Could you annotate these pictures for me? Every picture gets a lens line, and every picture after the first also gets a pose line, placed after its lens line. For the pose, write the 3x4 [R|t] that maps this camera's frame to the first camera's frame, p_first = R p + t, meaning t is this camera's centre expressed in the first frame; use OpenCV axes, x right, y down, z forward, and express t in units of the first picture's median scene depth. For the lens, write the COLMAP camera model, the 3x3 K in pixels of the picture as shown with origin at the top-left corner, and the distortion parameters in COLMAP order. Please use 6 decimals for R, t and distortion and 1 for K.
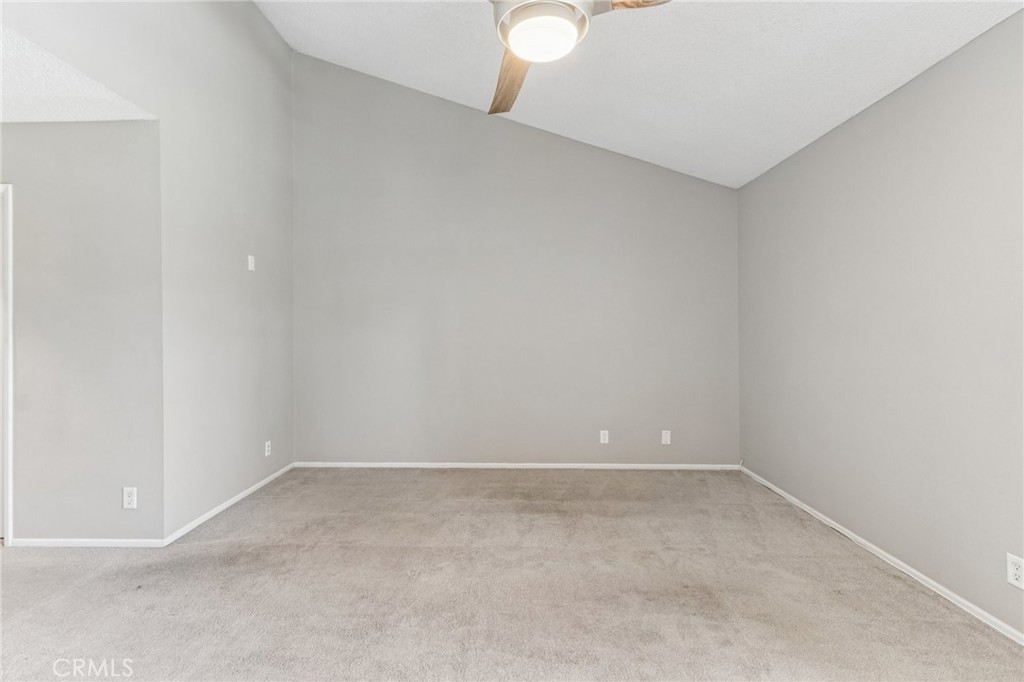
lens RADIAL K [[484.5, 0, 510.0], [0, 484.5, 331.7], [0, 0, 1]] dist [0.002019, 0.001984]
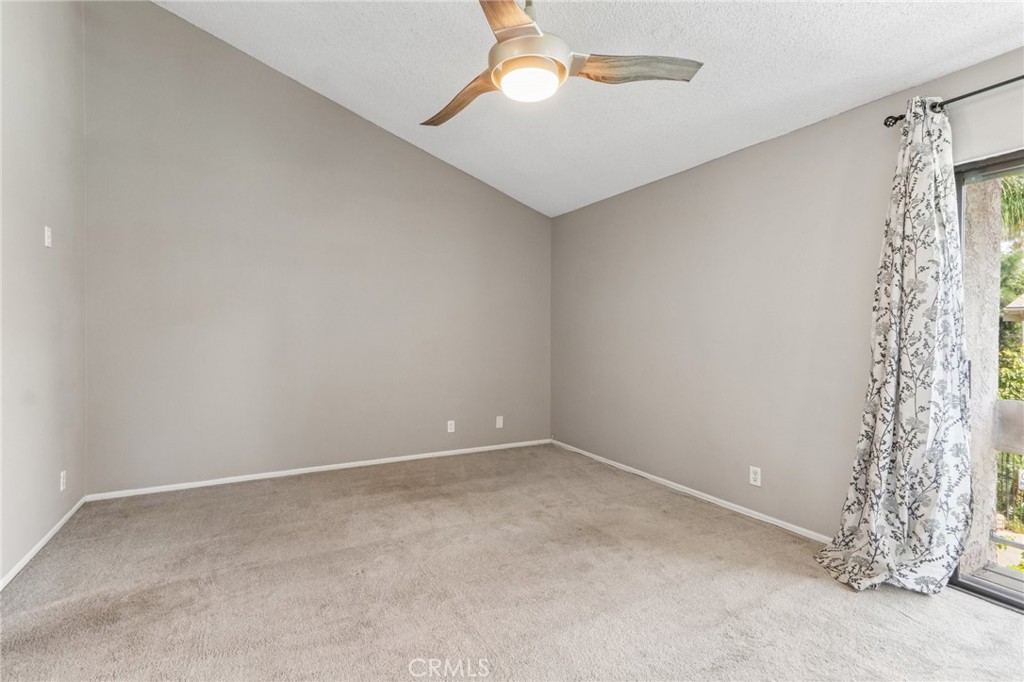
lens RADIAL K [[467.5, 0, 500.4], [0, 467.5, 339.2], [0, 0, 1]] dist [0.009729, 0.000614]
pose [[0.871787, 0.000062, 0.489885, -0.328766], [-0.007428, 0.999887, 0.013093, 0.002859], [-0.489829, -0.015053, 0.871688, 0.017478]]
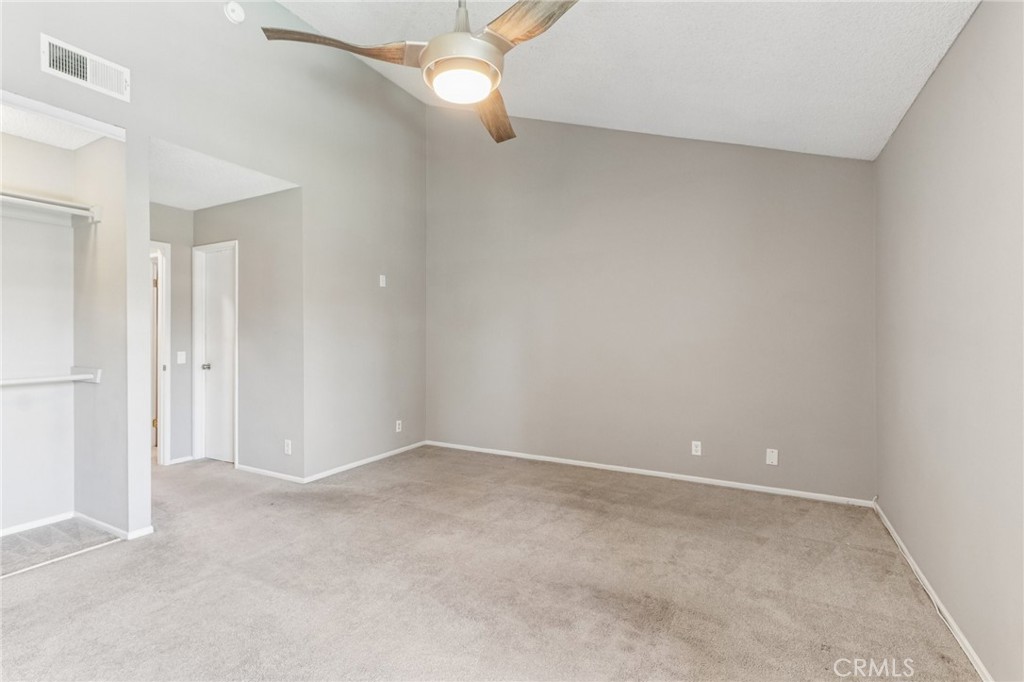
lens RADIAL K [[484.5, 0, 509.4], [0, 484.5, 335.0], [0, 0, 1]] dist [0.002019, 0.001984]
pose [[0.890159, 0.005690, -0.455614, 0.421670], [-0.005603, 0.999983, 0.001541, -0.001349], [0.455615, 0.001181, 0.890176, 0.002435]]
